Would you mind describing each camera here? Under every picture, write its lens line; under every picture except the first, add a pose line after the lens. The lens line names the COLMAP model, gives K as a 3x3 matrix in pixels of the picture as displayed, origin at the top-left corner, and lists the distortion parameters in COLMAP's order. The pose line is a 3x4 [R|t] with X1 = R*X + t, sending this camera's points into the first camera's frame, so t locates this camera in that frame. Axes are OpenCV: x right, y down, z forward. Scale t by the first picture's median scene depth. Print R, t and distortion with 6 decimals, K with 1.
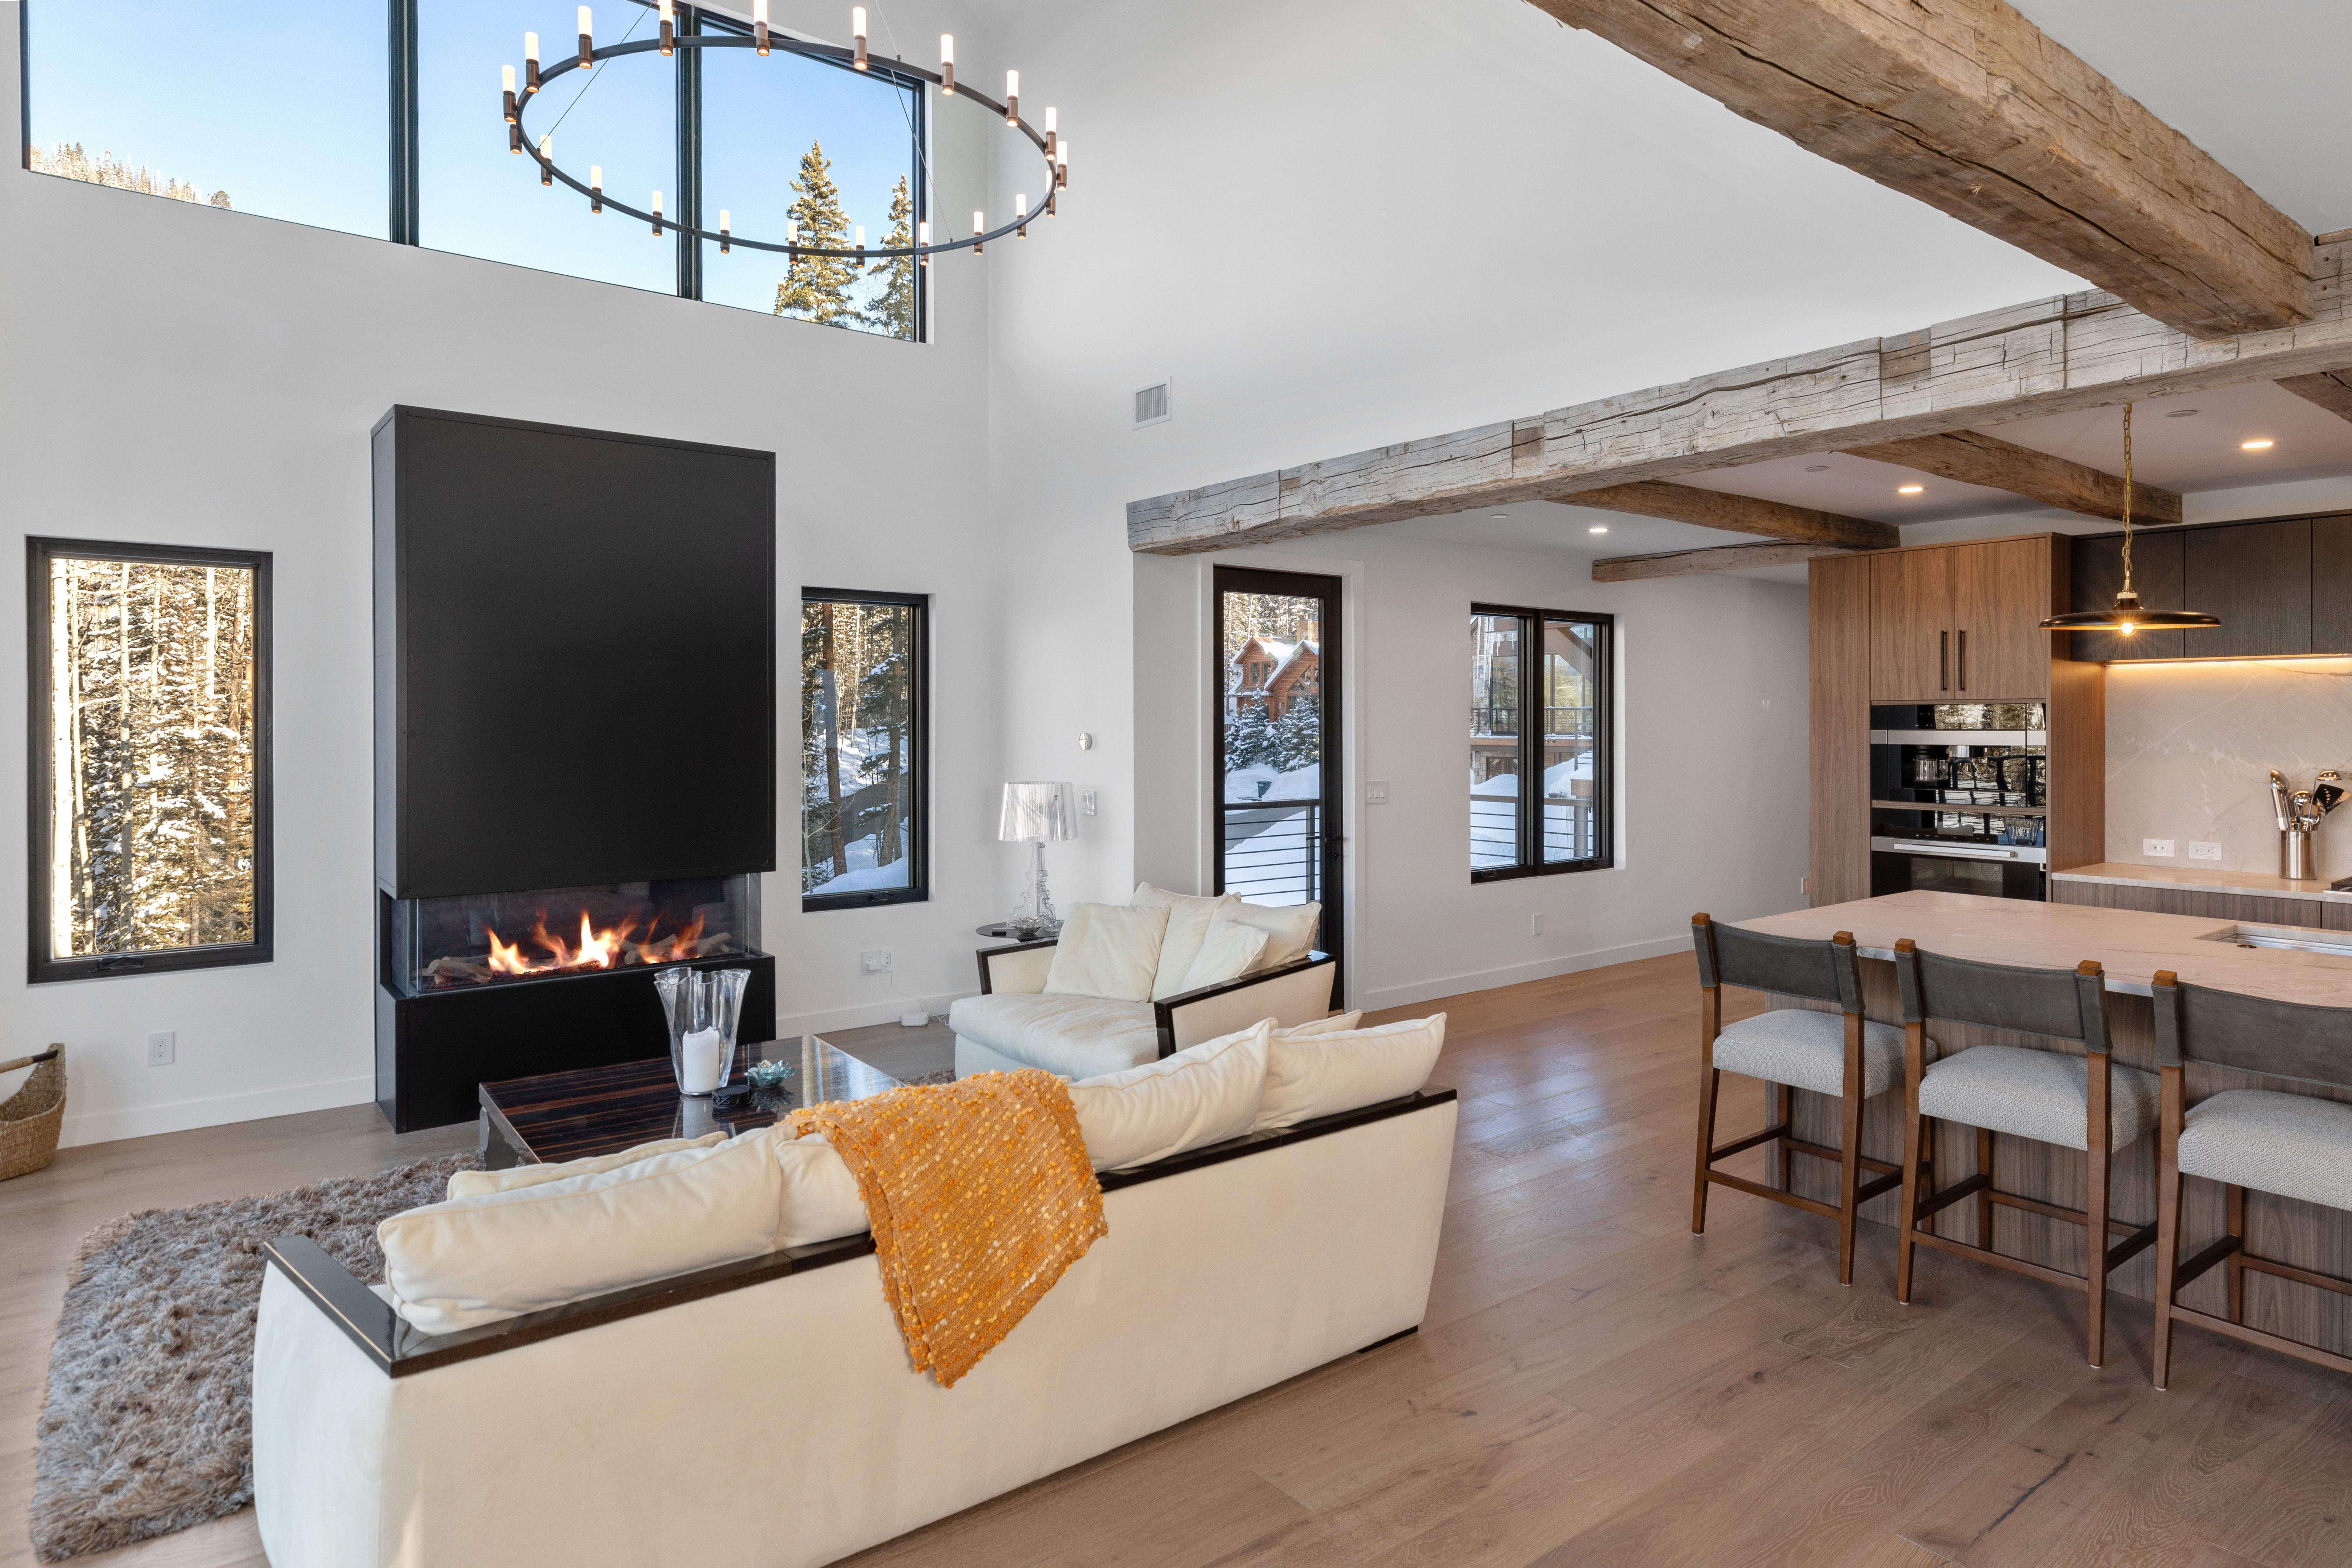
lens RADIAL K [[1381.9, 0, 1210.9], [0, 1381.9, 727.1], [0, 0, 1]] dist [0.009641, 0.005123]
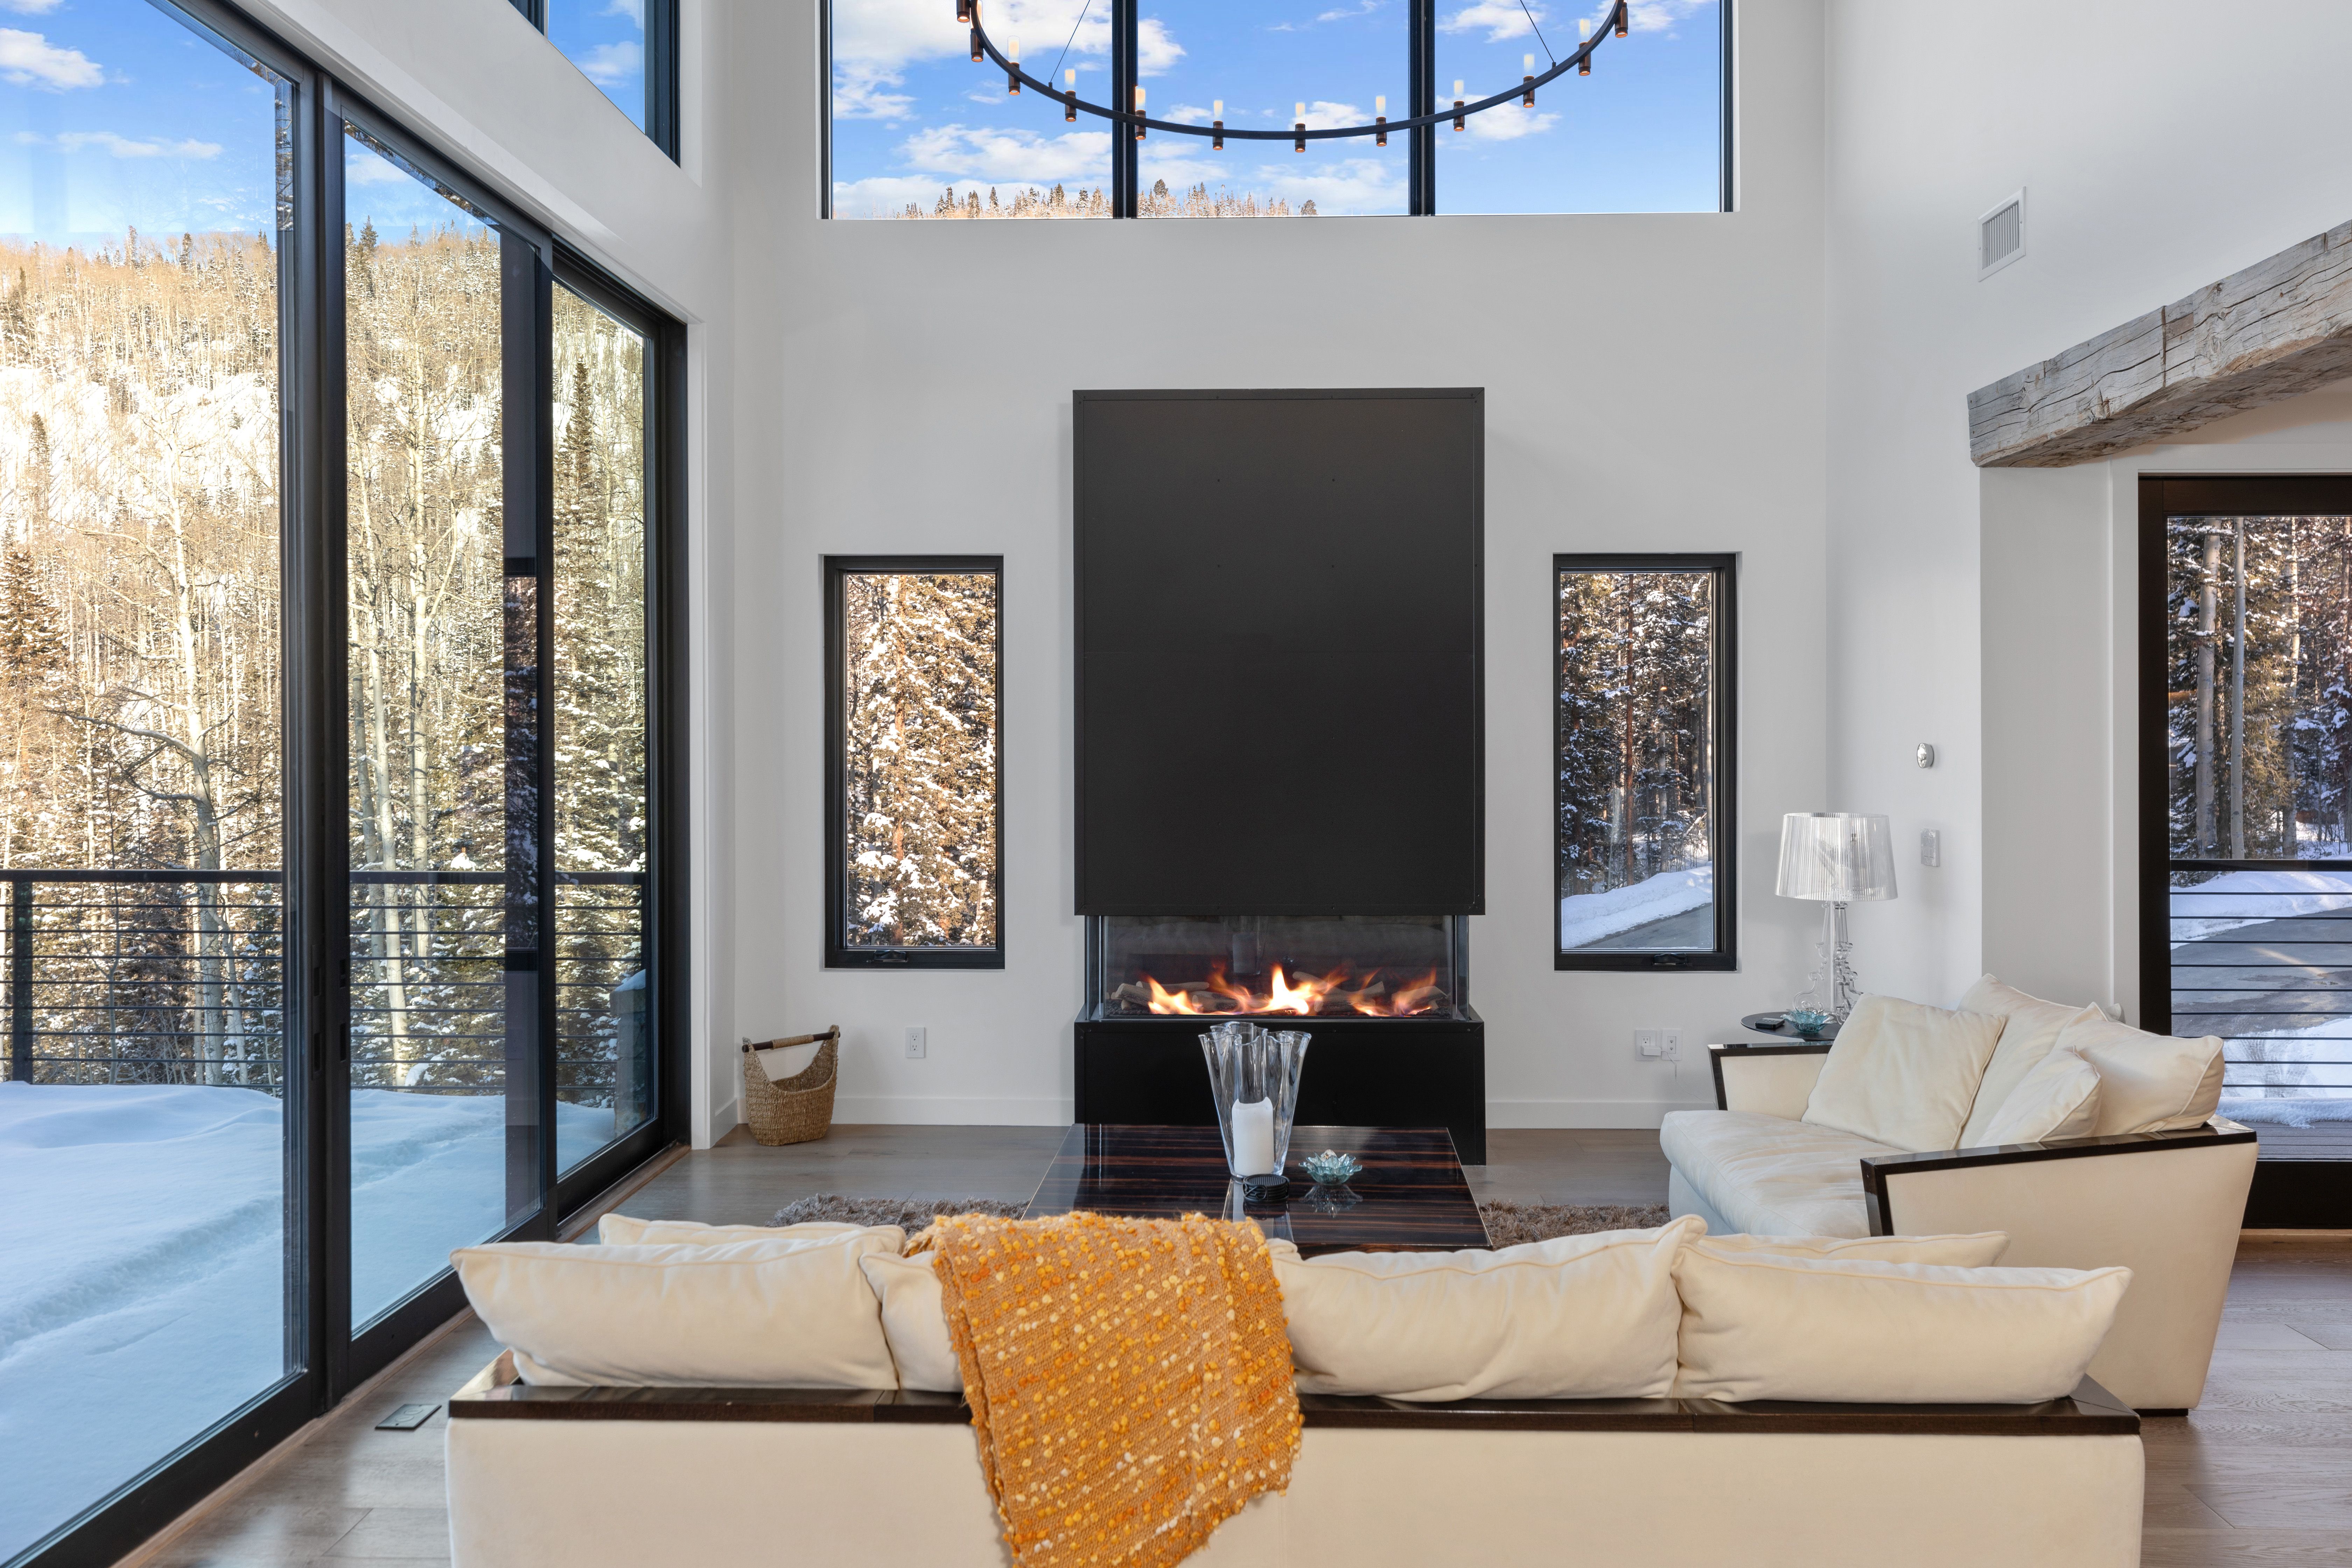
lens RADIAL K [[1691.6, 0, 1211.1], [0, 1691.6, 733.0], [0, 0, 1]] dist [0.006229, -0.002826]
pose [[0.759740, 0.002781, -0.650221, 0.207339], [-0.003078, 0.999995, 0.000681, -0.000490], [0.650219, 0.001484, 0.759745, 0.169813]]
